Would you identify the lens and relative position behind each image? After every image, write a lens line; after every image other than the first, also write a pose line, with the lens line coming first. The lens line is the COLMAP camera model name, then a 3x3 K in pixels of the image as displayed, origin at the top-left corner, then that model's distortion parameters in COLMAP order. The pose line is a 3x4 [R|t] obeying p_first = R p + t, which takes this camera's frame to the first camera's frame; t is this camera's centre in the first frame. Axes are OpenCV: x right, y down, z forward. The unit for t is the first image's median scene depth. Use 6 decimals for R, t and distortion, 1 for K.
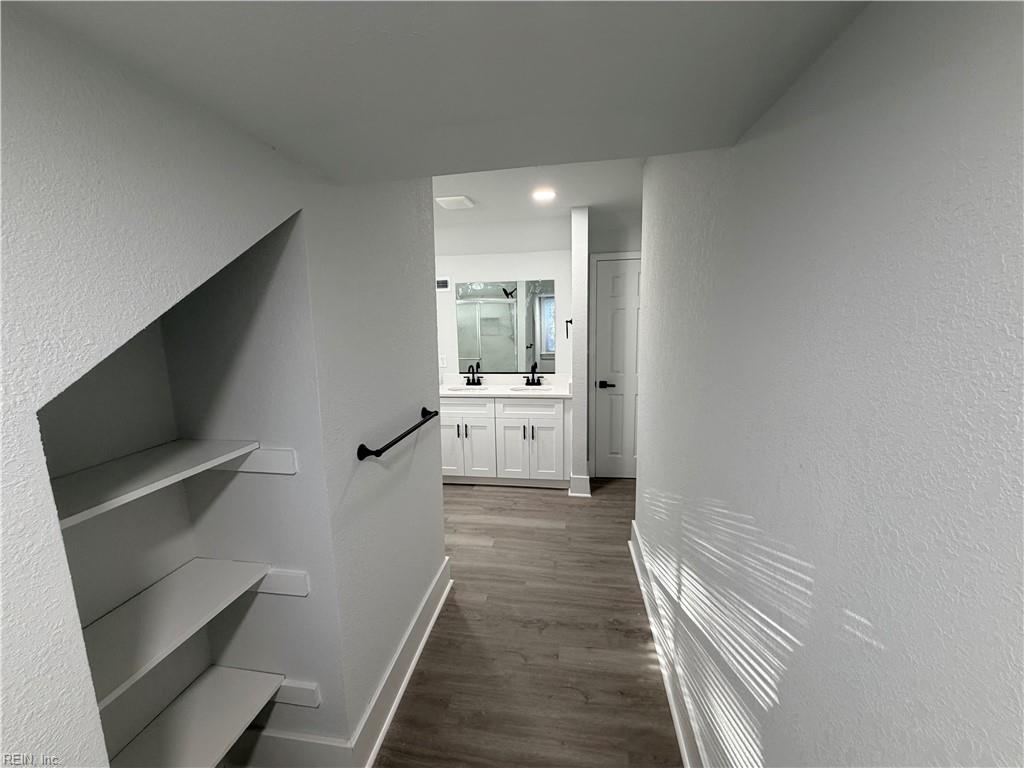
lens RADIAL K [[411.3, 0, 510.8], [0, 411.3, 383.1], [0, 0, 1]] dist [0.000676, 0.000447]
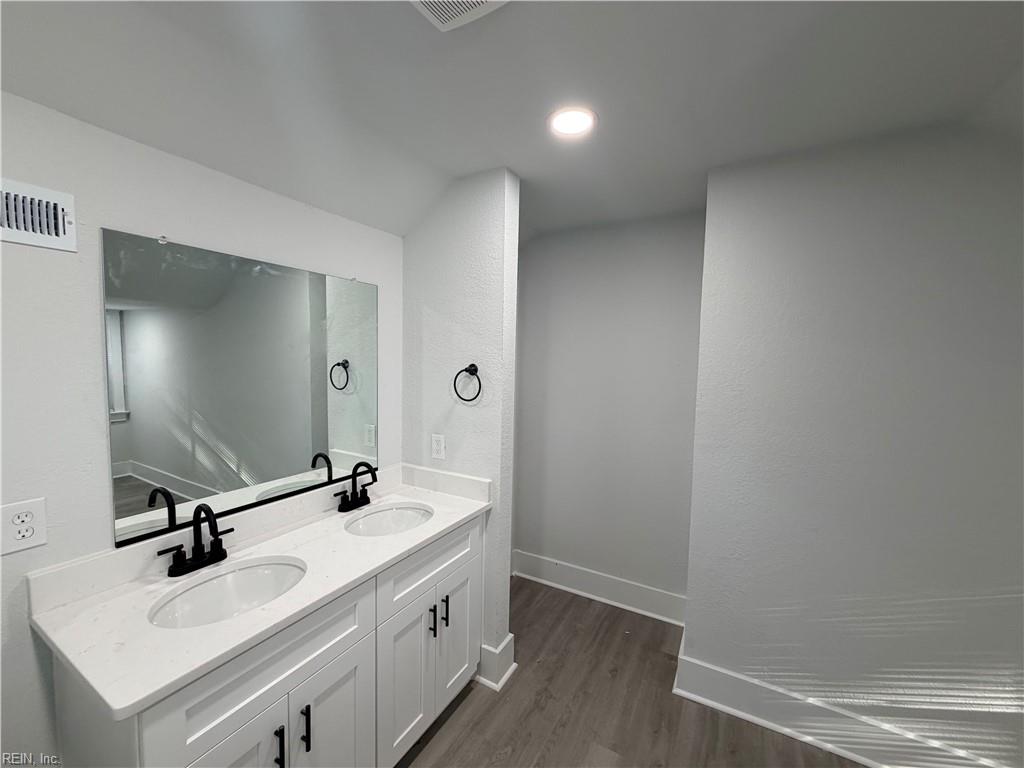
lens RADIAL K [[411.3, 0, 510.8], [0, 411.3, 383.1], [0, 0, 1]] dist [0.000676, 0.000447]
pose [[0.353979, -0.031838, 0.934711, -0.334304], [0.121711, 0.992490, -0.012287, -0.113237], [-0.927300, 0.118114, 0.355196, 0.736522]]
